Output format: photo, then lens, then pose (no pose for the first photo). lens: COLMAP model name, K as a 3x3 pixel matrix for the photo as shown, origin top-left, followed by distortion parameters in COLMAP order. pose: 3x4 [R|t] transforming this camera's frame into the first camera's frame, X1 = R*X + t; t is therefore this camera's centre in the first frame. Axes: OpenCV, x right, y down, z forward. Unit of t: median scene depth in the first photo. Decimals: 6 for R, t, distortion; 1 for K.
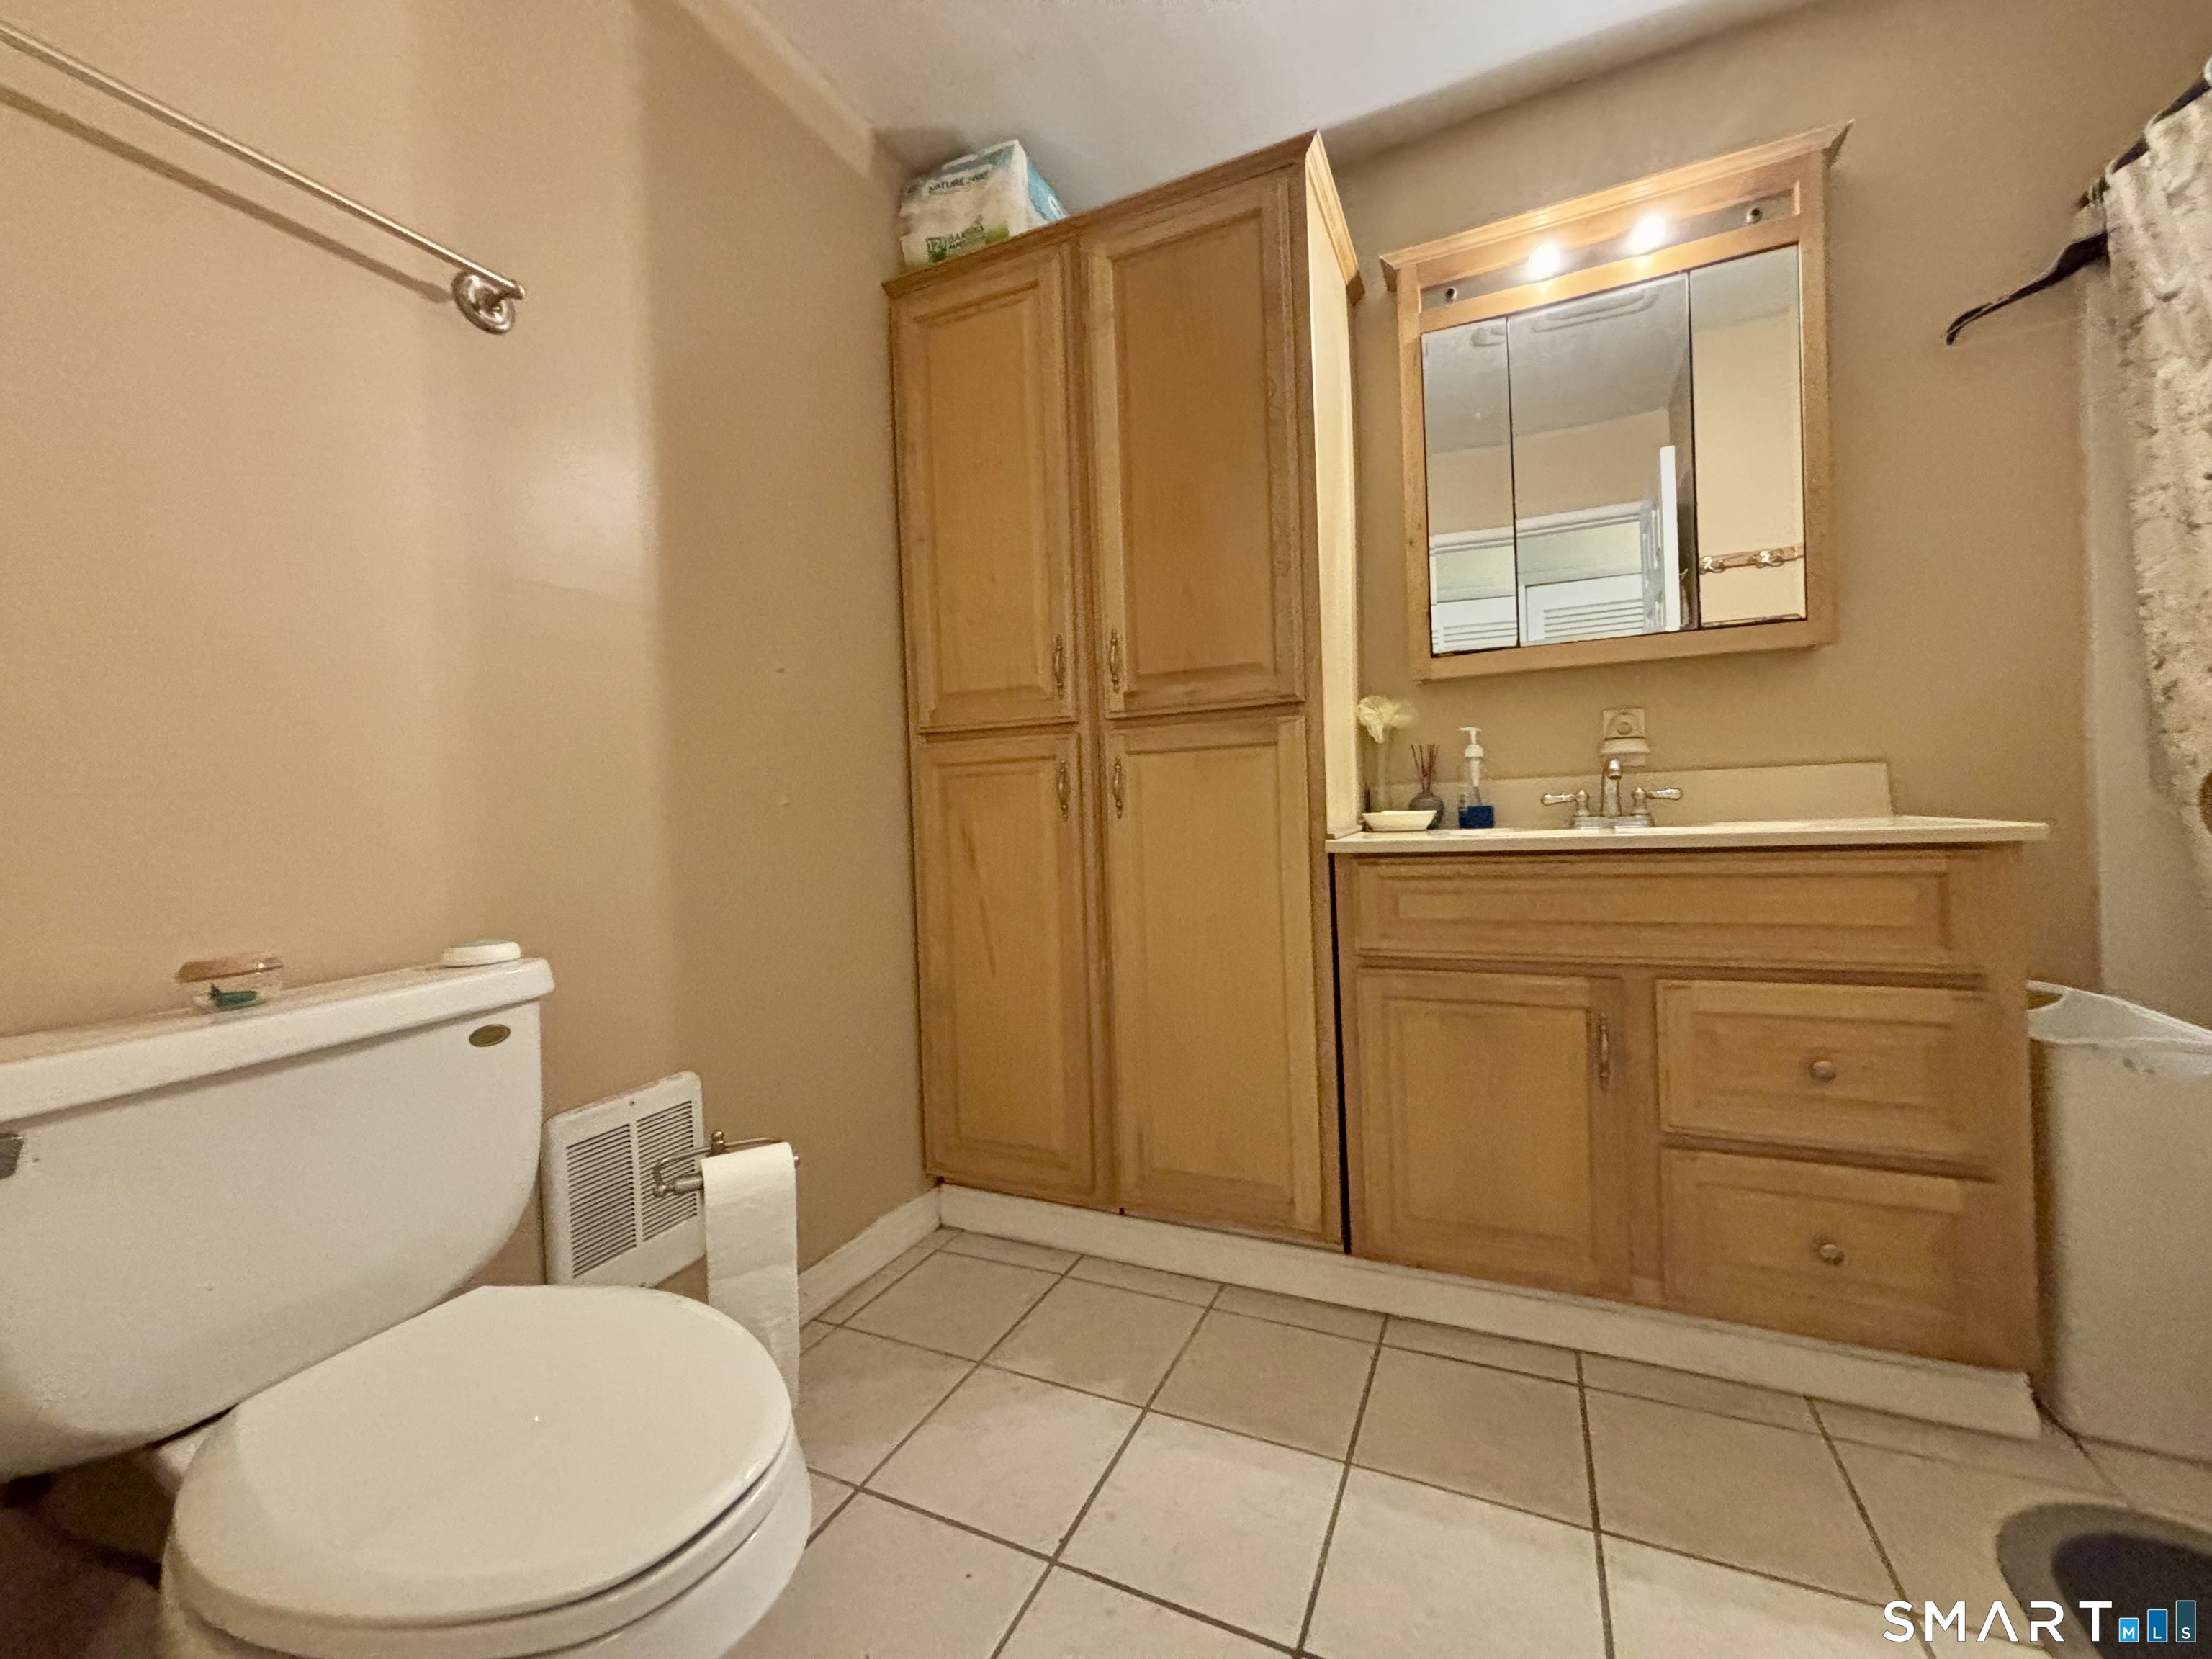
lens RADIAL K [[889.5, 0, 1106.0], [0, 889.5, 829.5], [0, 0, 1]] dist [0.009081, -0.000035]
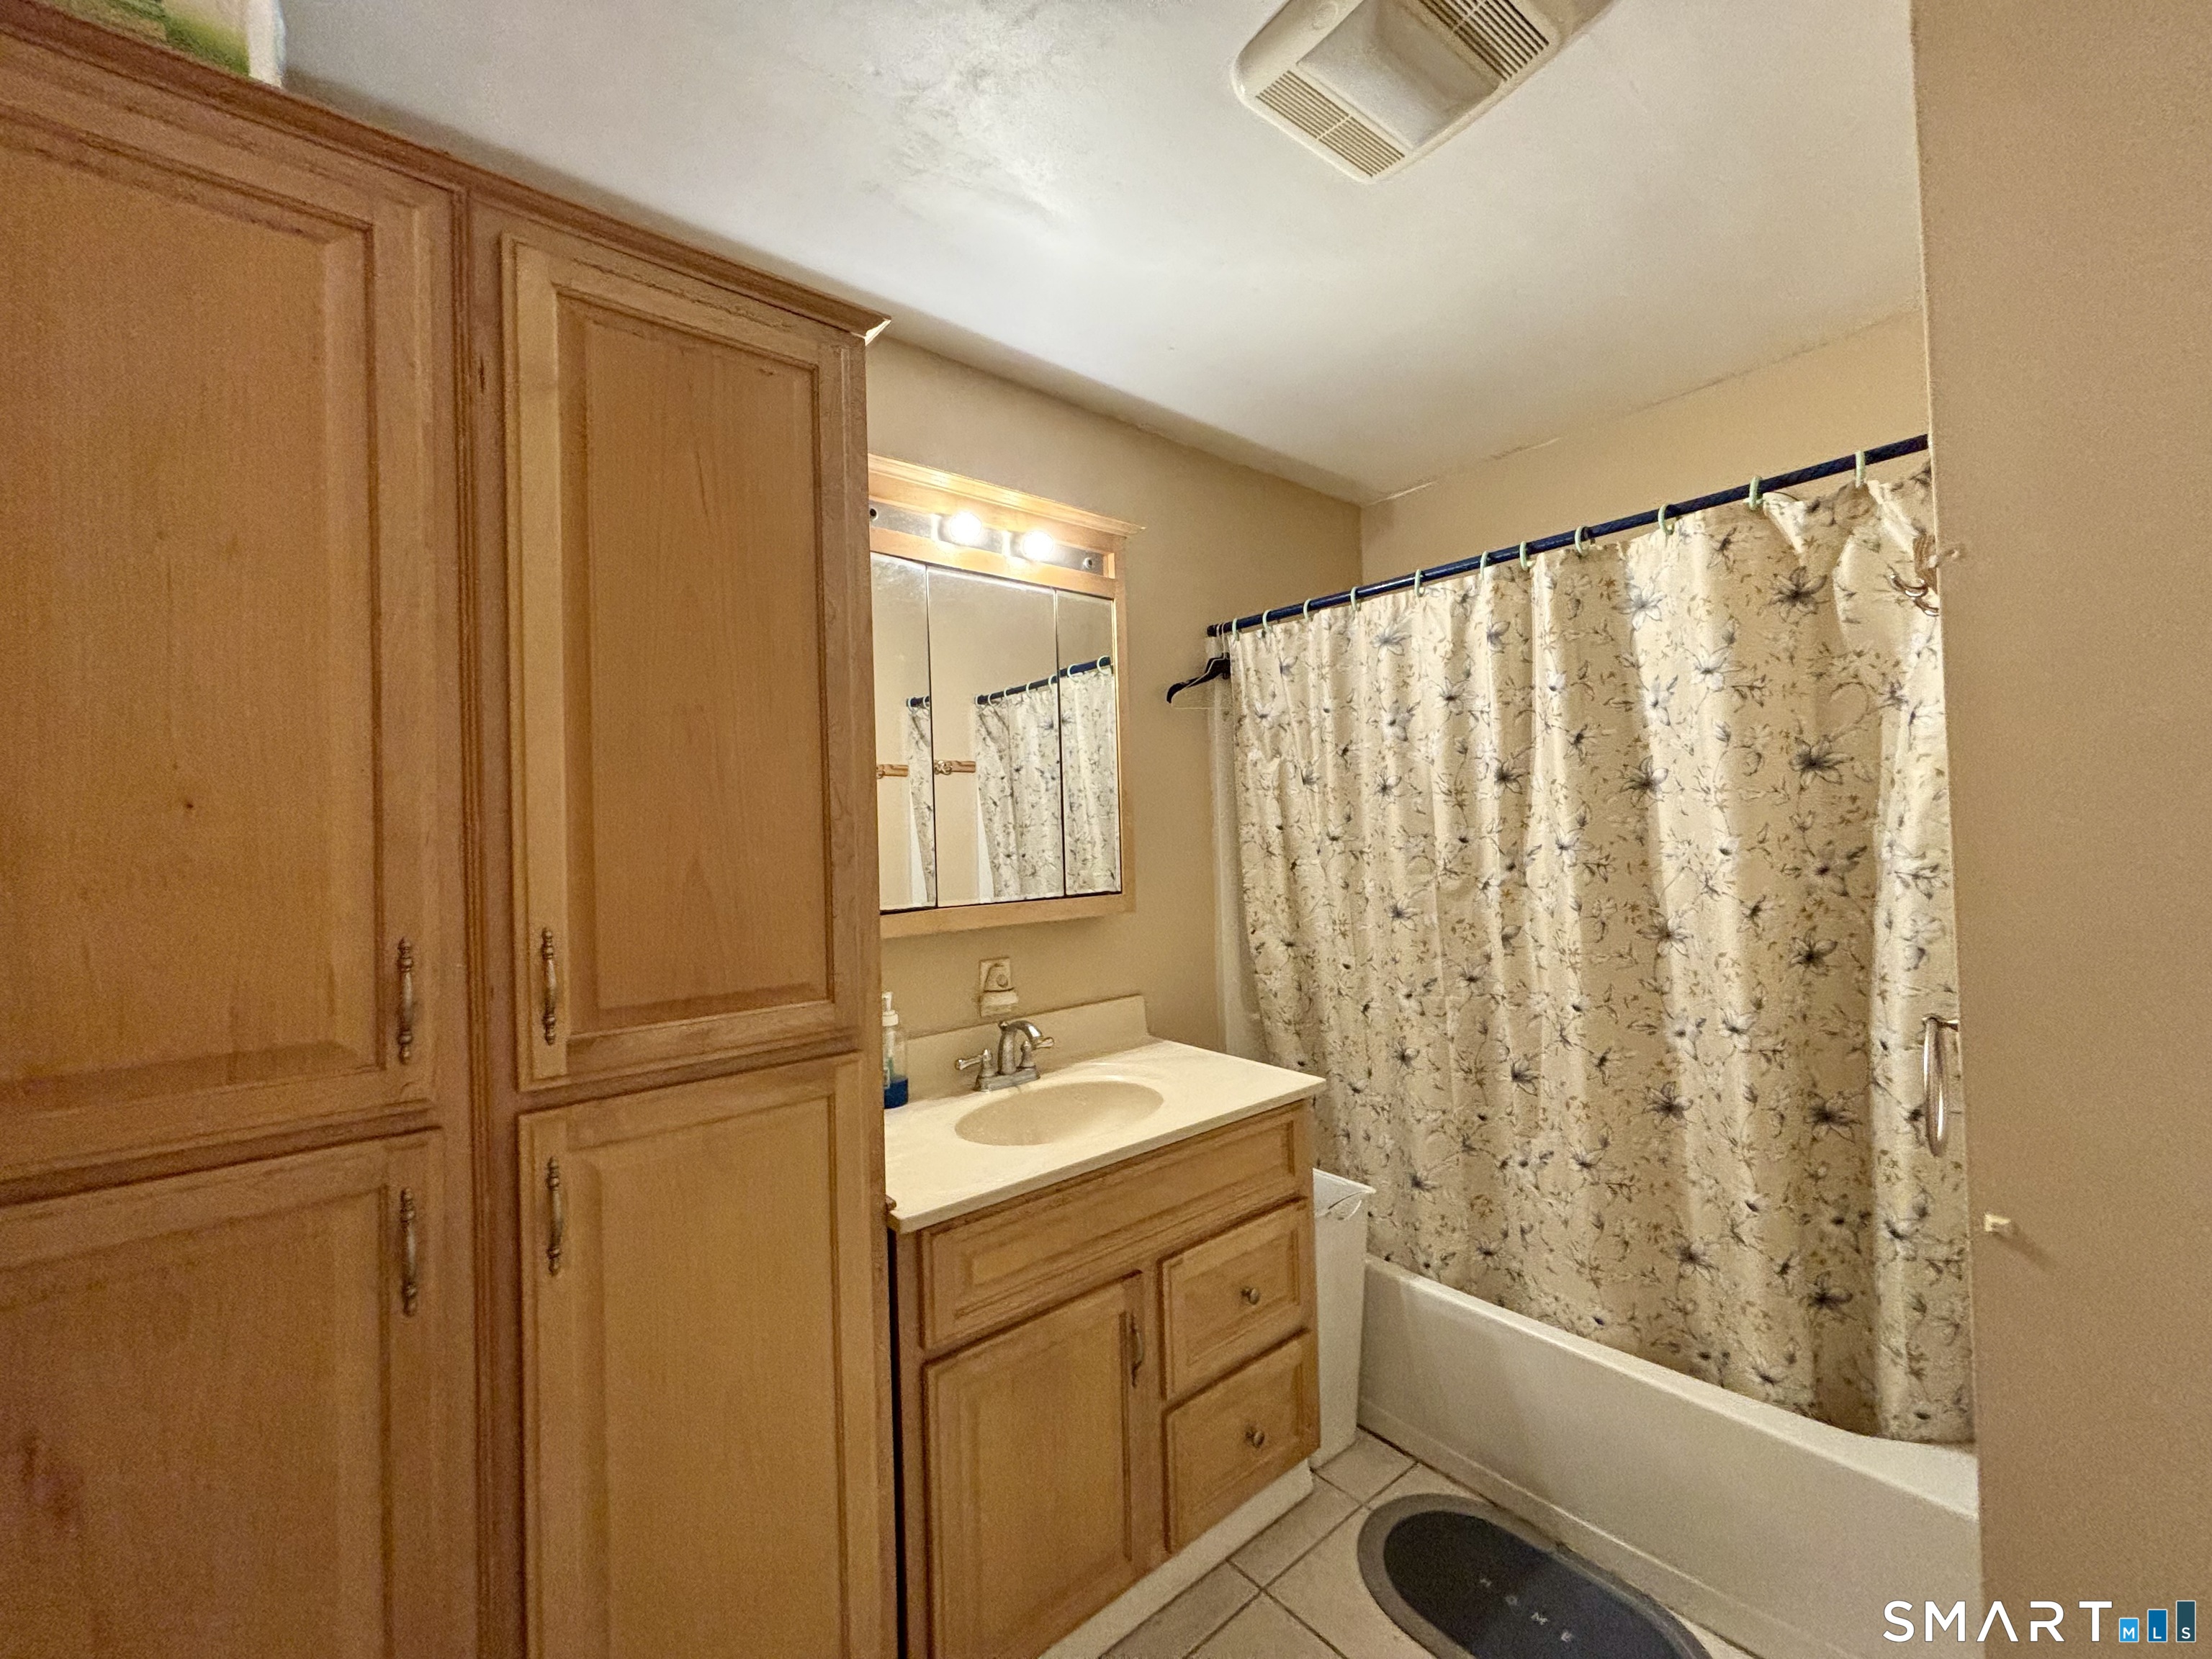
lens RADIAL K [[893.0, 0, 1106.0], [0, 893.0, 829.5], [0, 0, 1]] dist [0.000127, -0.000039]
pose [[0.443495, 0.034039, 0.895630, -0.344198], [0.034227, 0.997906, -0.054874, -0.253226], [-0.895623, 0.054991, 0.441402, 0.457952]]
